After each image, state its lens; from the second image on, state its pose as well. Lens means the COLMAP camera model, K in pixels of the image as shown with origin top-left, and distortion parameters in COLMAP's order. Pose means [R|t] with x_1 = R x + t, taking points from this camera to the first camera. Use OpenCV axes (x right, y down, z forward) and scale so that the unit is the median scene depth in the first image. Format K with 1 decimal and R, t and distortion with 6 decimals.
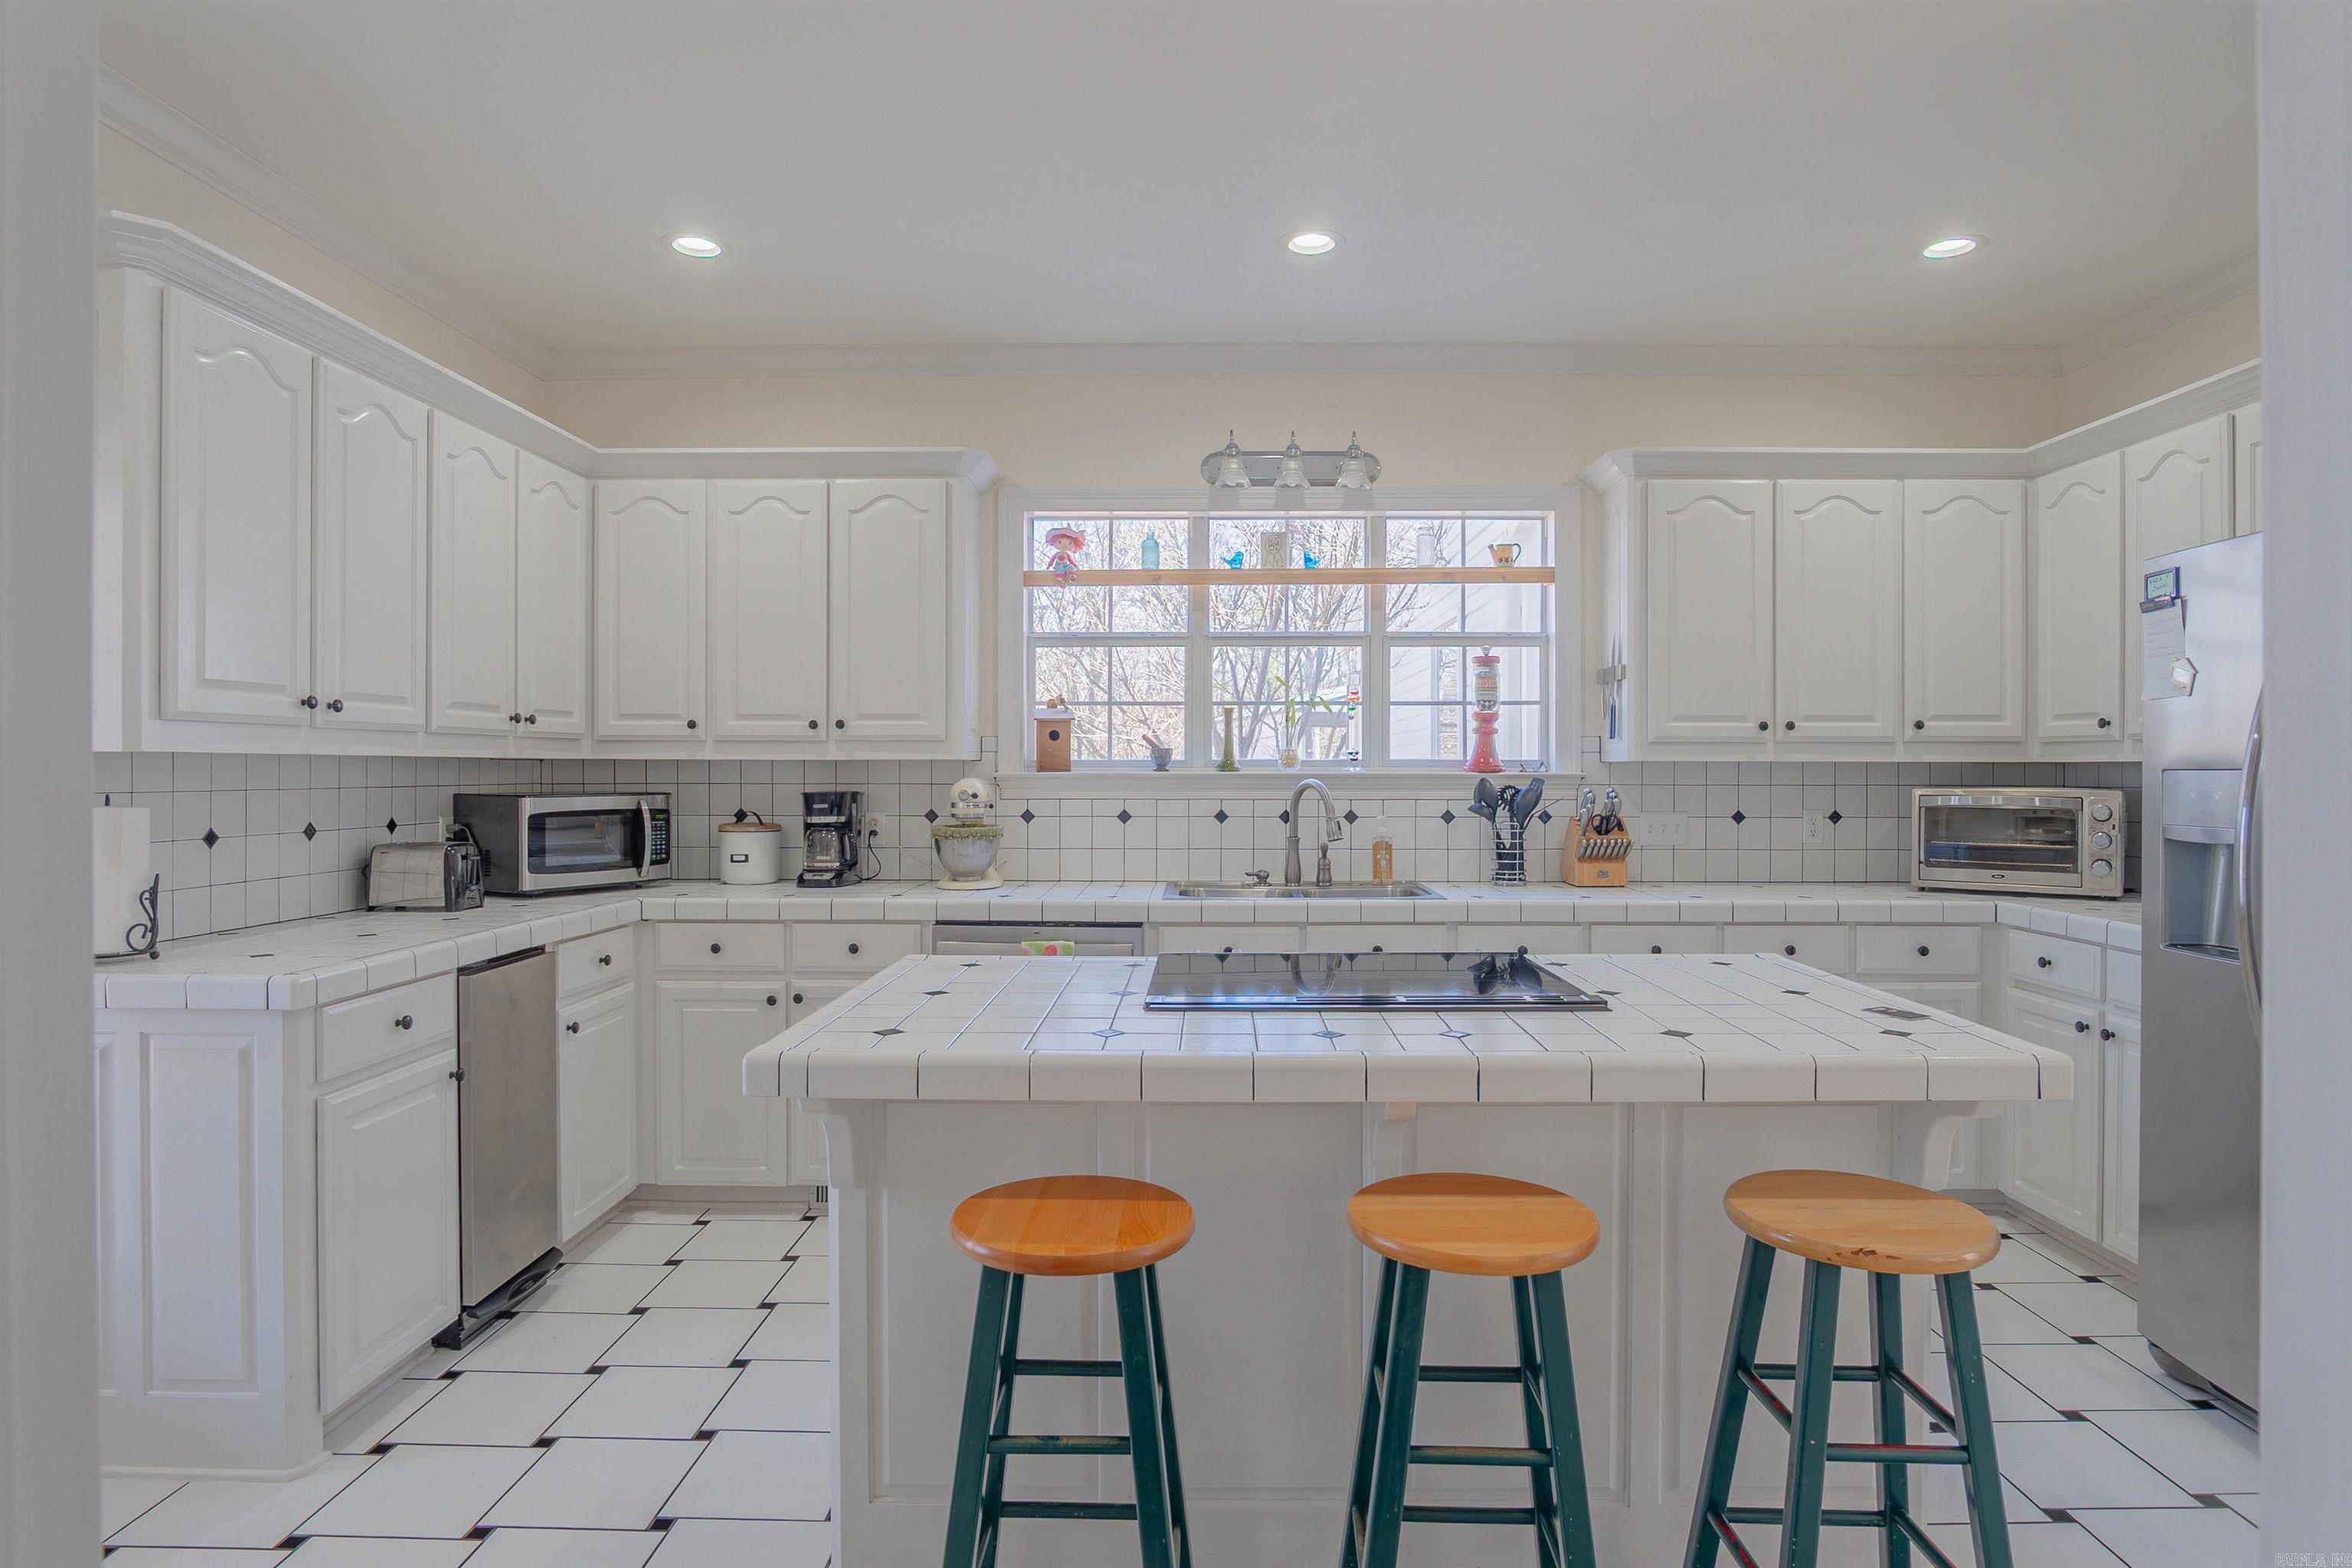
lens RADIAL K [[1272.9, 0, 1177.1], [0, 1272.9, 773.9], [0, 0, 1]] dist [-0.030887, 0.007437]
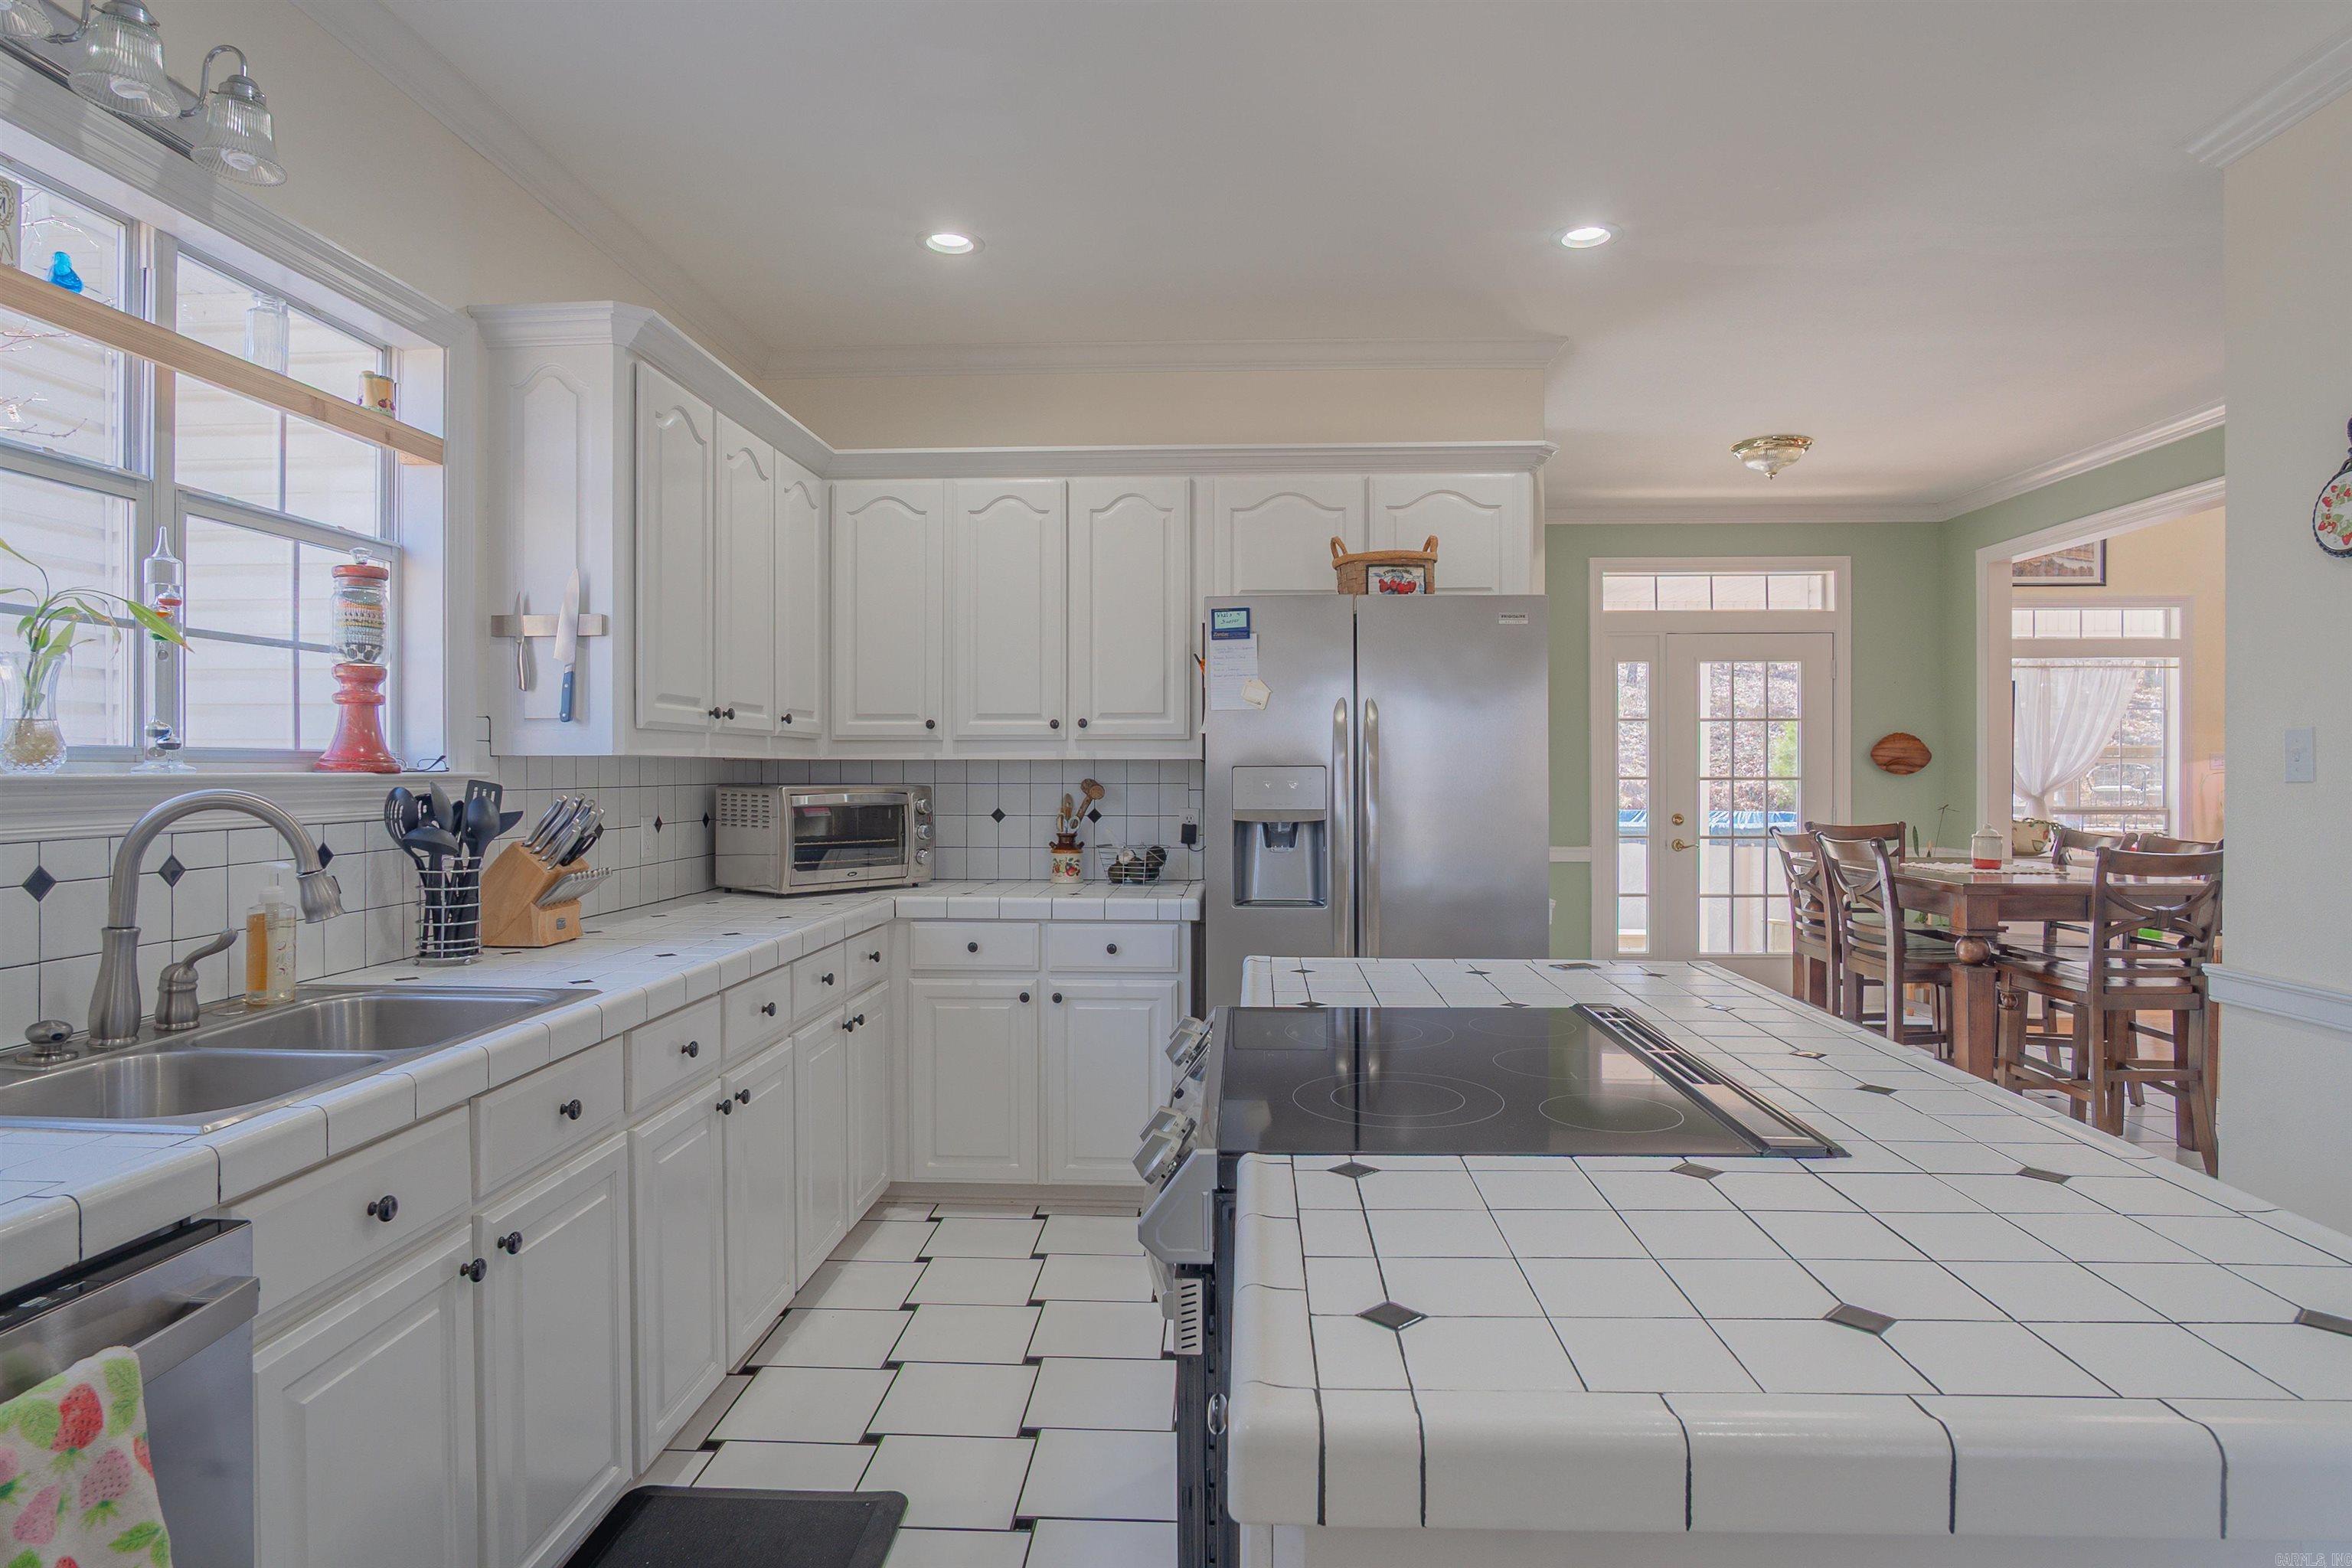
lens RADIAL K [[1272.9, 0, 1191.5], [0, 1272.9, 781.1], [0, 0, 1]] dist [-0.030887, 0.007437]
pose [[0.027670, -0.011178, 0.999555, -0.314706], [0.005305, 0.999925, 0.011035, -0.001675], [-0.999603, 0.004997, 0.027728, 0.636543]]
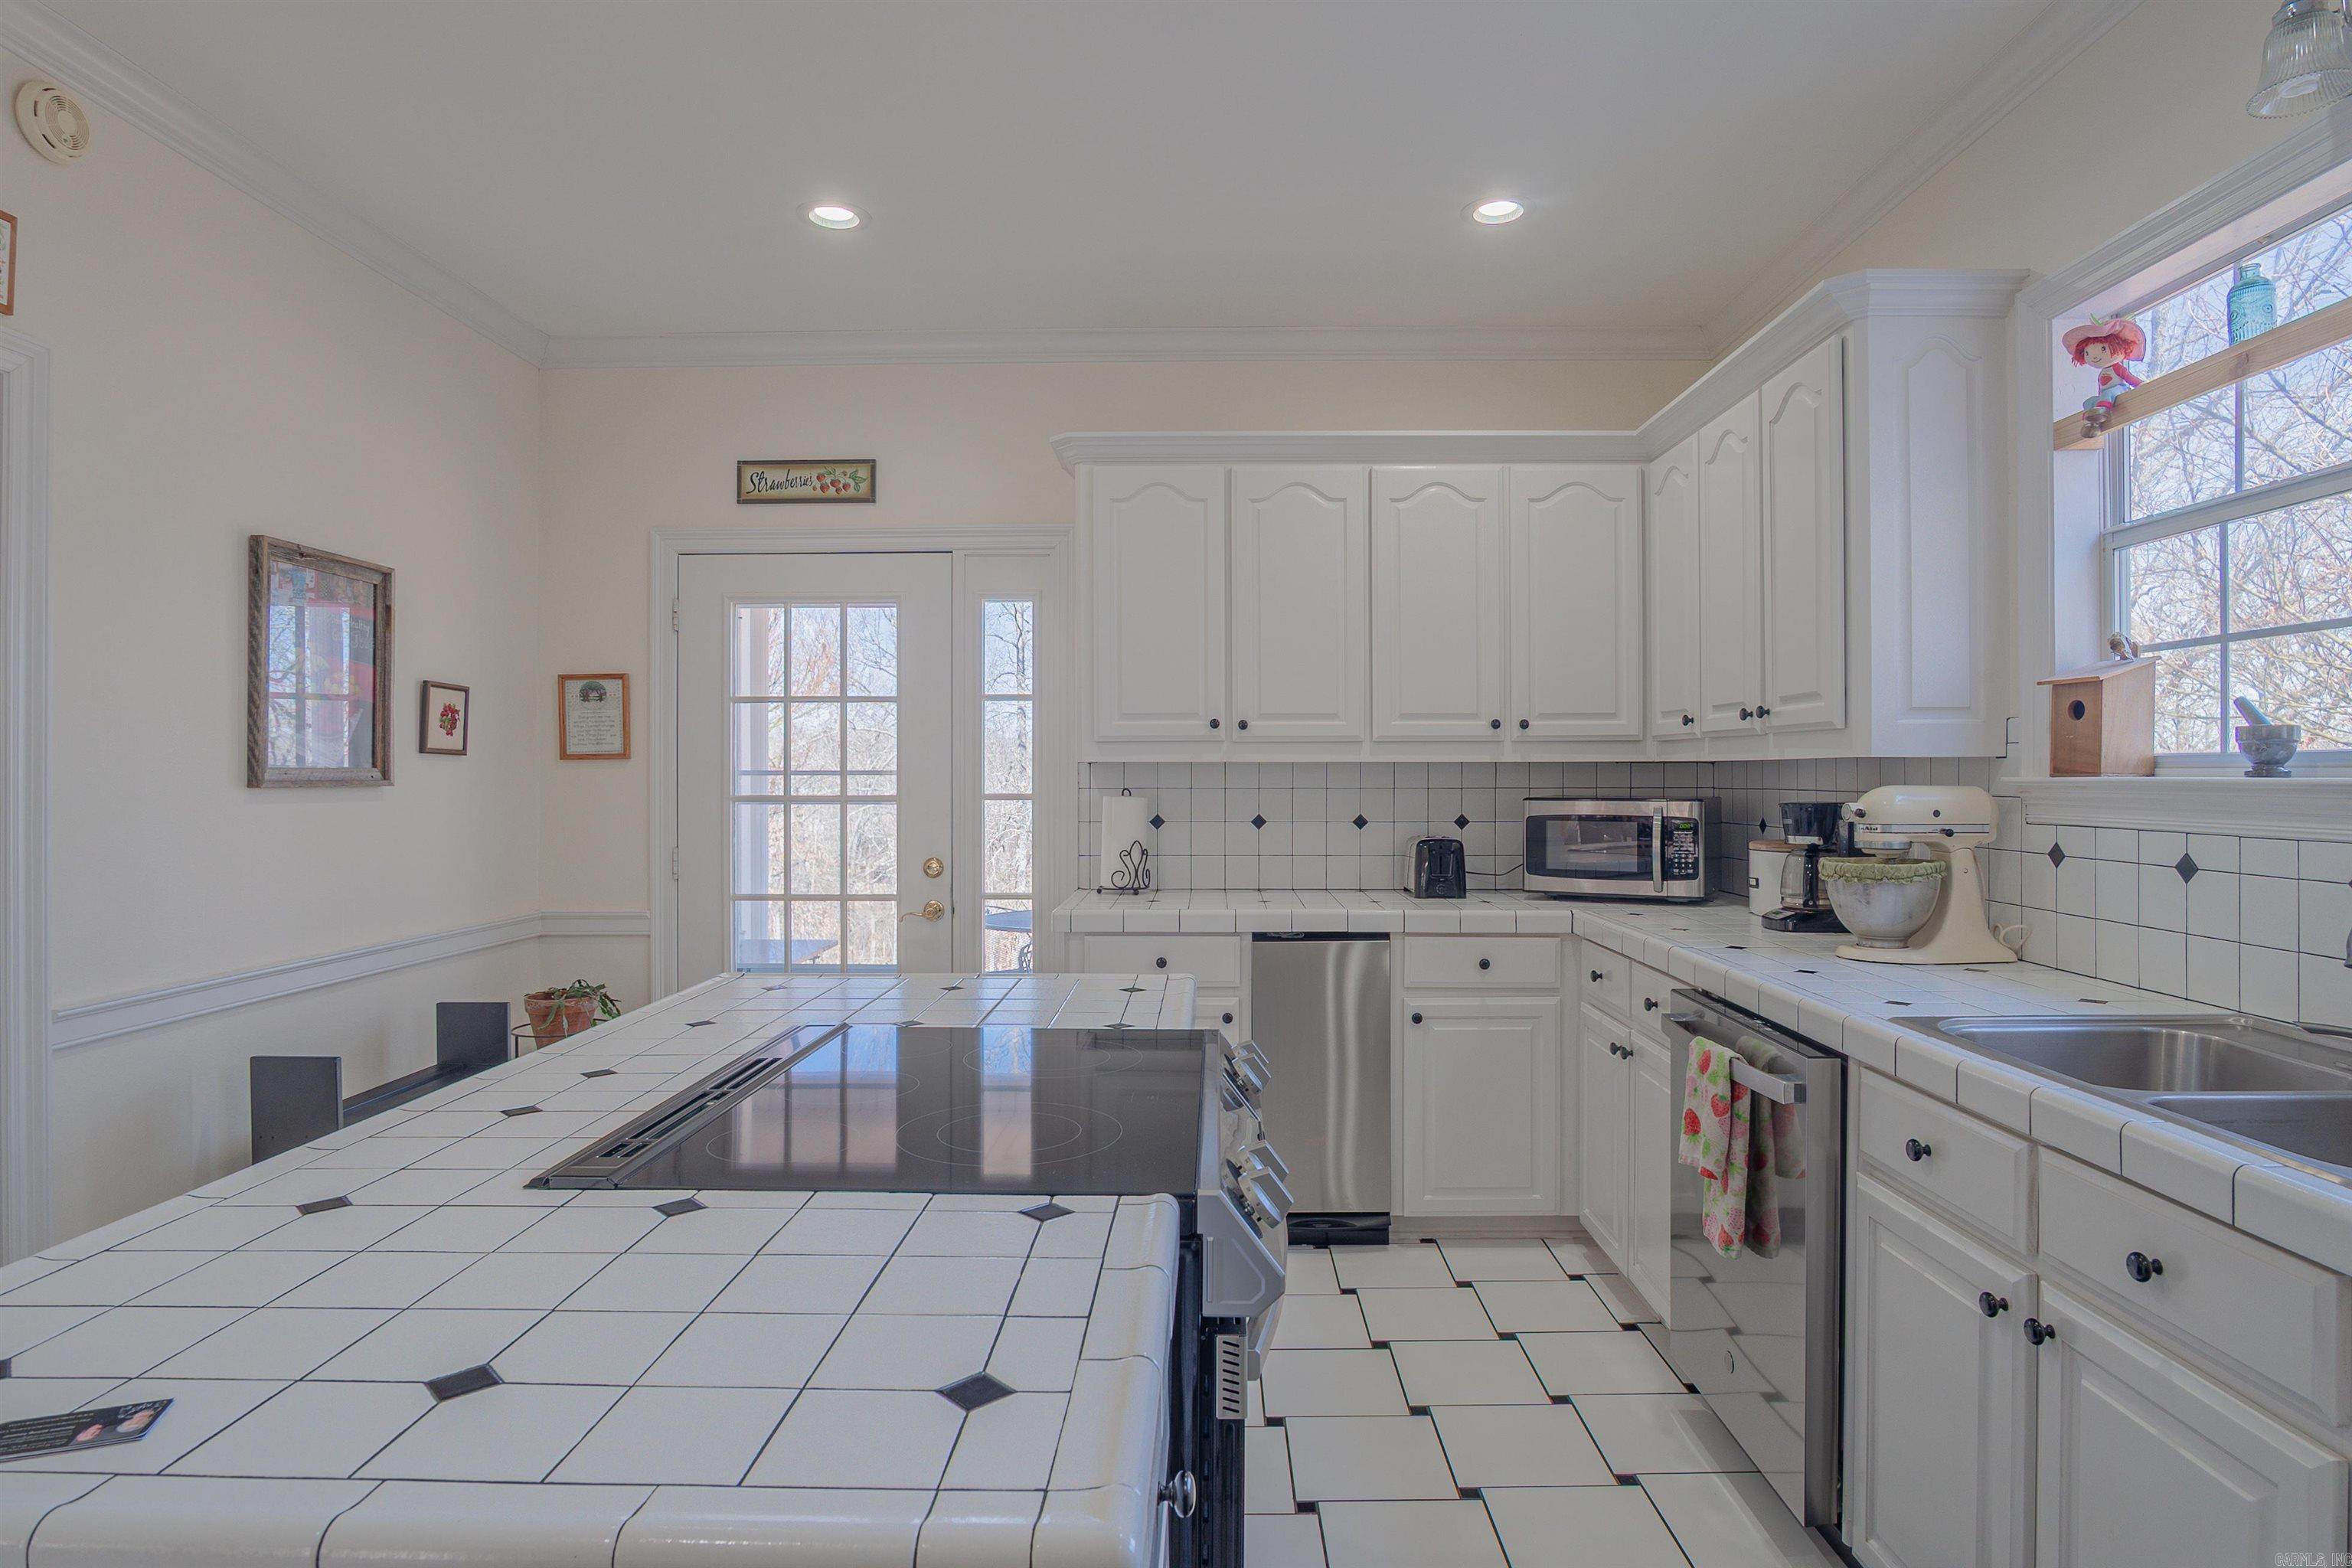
lens RADIAL K [[1272.9, 0, 1175.3], [0, 1272.9, 780.4], [0, 0, 1]] dist [-0.030887, 0.007437]
pose [[0.004706, 0.007130, -0.999964, 0.455384], [-0.000806, 0.999974, 0.007126, -0.003615], [0.999989, 0.000772, 0.004712, 0.626129]]
